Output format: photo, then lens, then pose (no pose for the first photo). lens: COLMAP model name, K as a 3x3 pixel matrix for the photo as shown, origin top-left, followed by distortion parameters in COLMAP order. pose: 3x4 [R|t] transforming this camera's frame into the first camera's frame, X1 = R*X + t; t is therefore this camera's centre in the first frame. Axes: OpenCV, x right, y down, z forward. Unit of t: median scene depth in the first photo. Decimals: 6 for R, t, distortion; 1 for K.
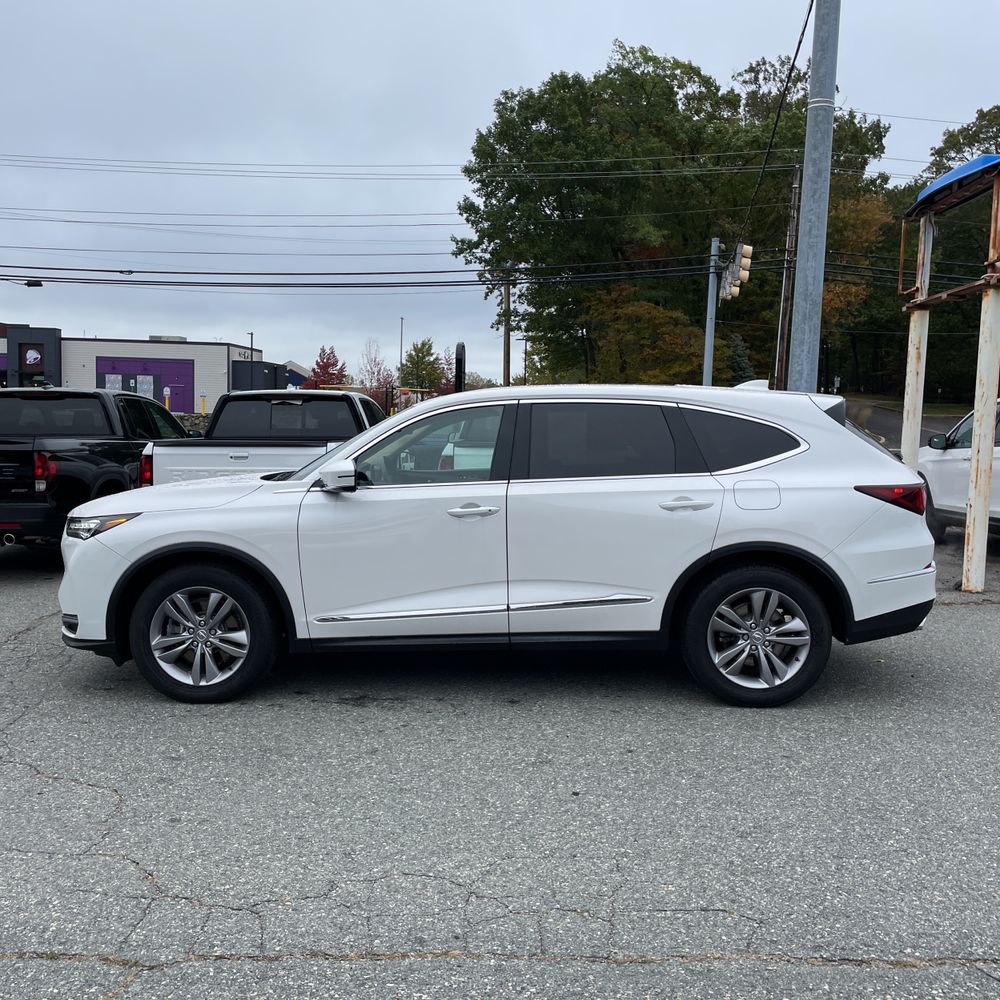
lens RADIAL K [[997.8, 0, 514.0], [0, 997.8, 488.4], [0, 0, 1]] dist [0.086481, -0.124901]
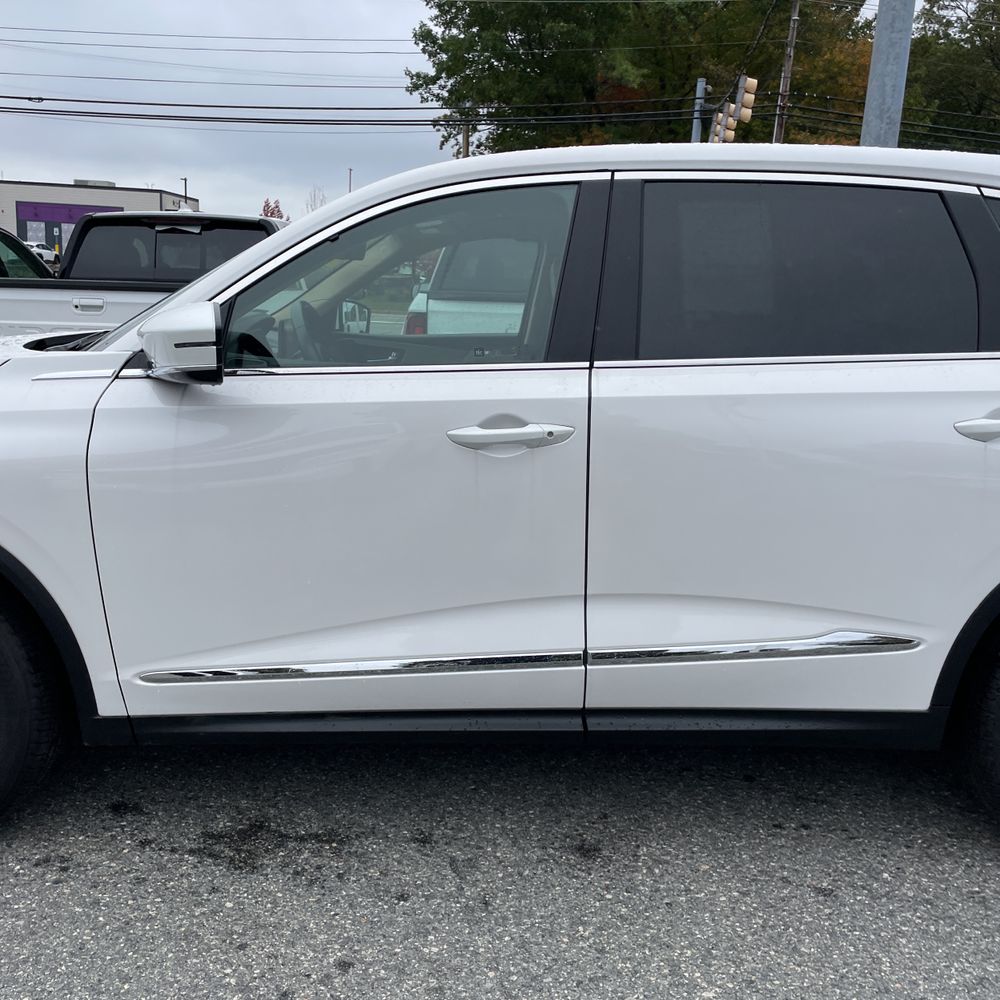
lens RADIAL K [[1001.3, 0, 498.5], [0, 1001.3, 483.6], [0, 0, 1]] dist [0.089136, -0.134567]
pose [[0.999273, 0.014690, 0.035180, -0.053263], [-0.019013, 0.991863, 0.125879, -0.008544], [-0.033044, -0.126457, 0.991422, 0.511456]]
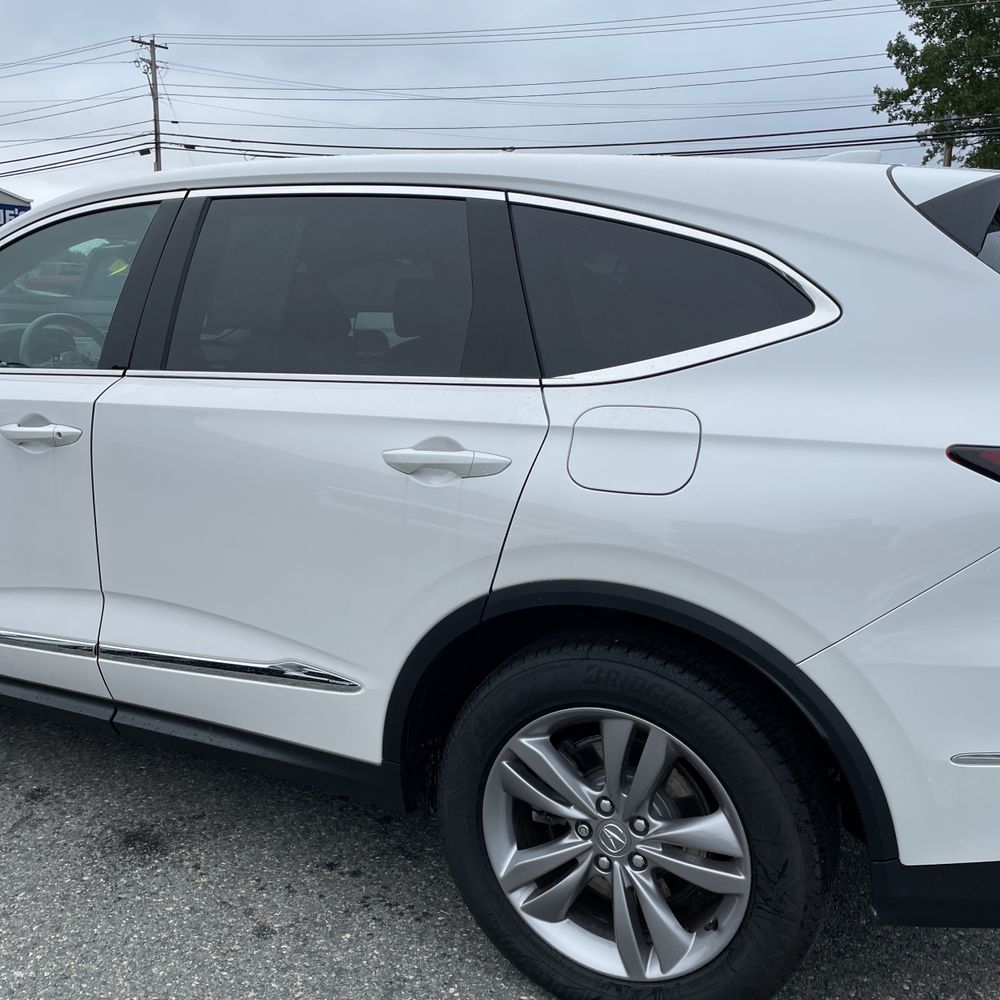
lens RADIAL K [[1007.8, 0, 484.2], [0, 1007.8, 501.3], [0, 0, 1]] dist [0.070922, -0.060701]
pose [[0.903608, 0.105795, -0.415091, 0.302561], [-0.056986, 0.990097, 0.128297, -0.015763], [0.424554, -0.092276, 0.900688, 0.585257]]
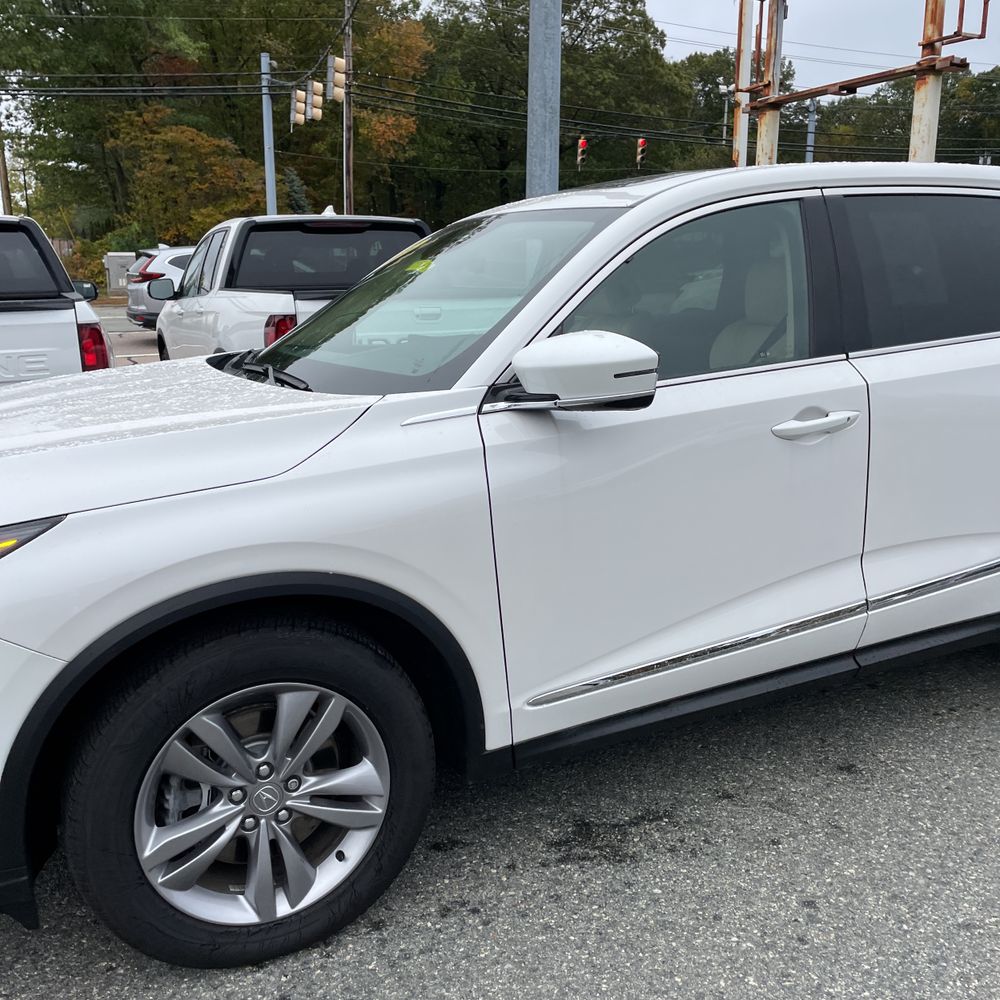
lens RADIAL K [[1000.3, 0, 498.8], [0, 1000.3, 489.5], [0, 0, 1]] dist [0.072769, -0.108473]
pose [[0.895043, -0.123246, 0.428612, -0.344620], [0.057743, 0.984993, 0.162650, -0.029758], [-0.442225, -0.120829, 0.888728, 0.559317]]
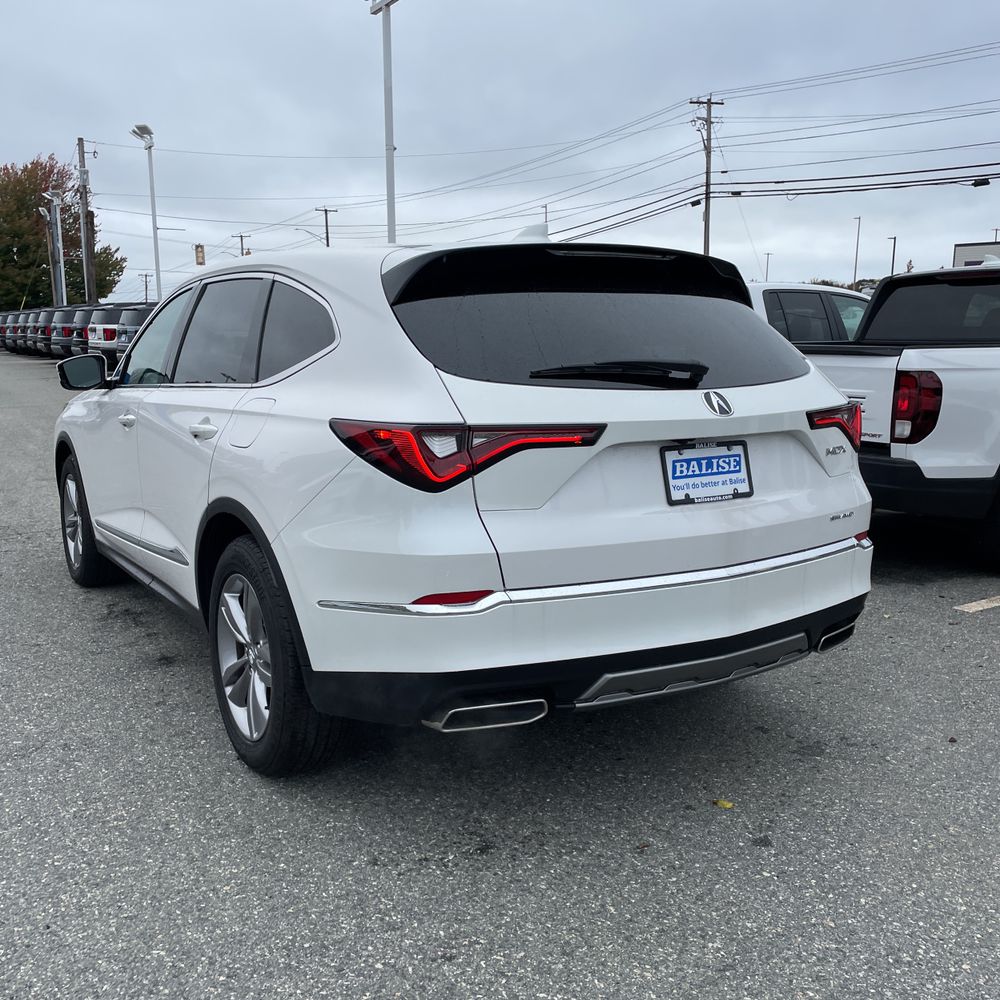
lens RADIAL K [[1007.8, 0, 484.2], [0, 1007.8, 501.3], [0, 0, 1]] dist [0.070922, -0.060701]
pose [[0.547058, 0.131684, -0.826672, 0.726727], [-0.052448, 0.991001, 0.123152, -0.025568], [0.835450, -0.024014, 0.549042, 0.692739]]
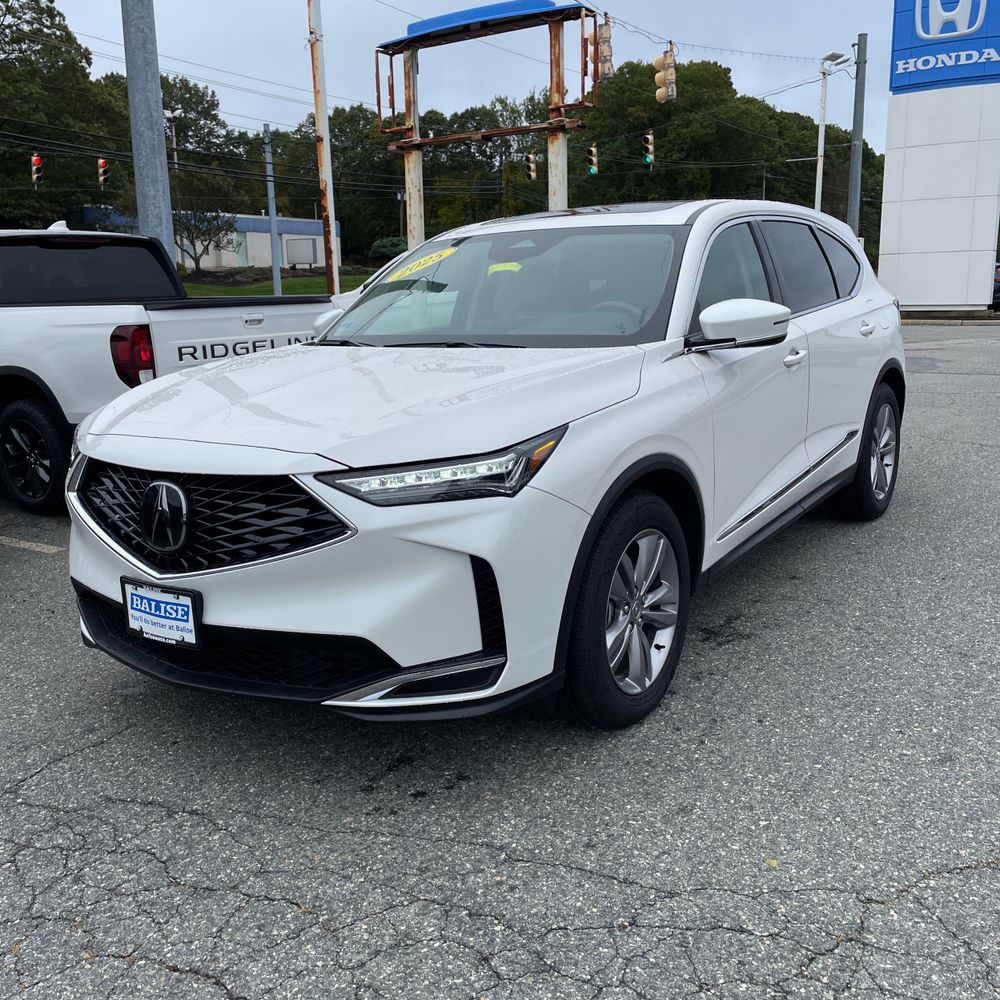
lens RADIAL K [[997.8, 0, 514.0], [0, 997.8, 488.4], [0, 0, 1]] dist [0.086481, -0.124901]
pose [[0.533275, -0.201118, 0.821687, -0.742146], [0.093938, 0.979399, 0.178755, -0.034646], [-0.840710, -0.018138, 0.541182, 0.665641]]
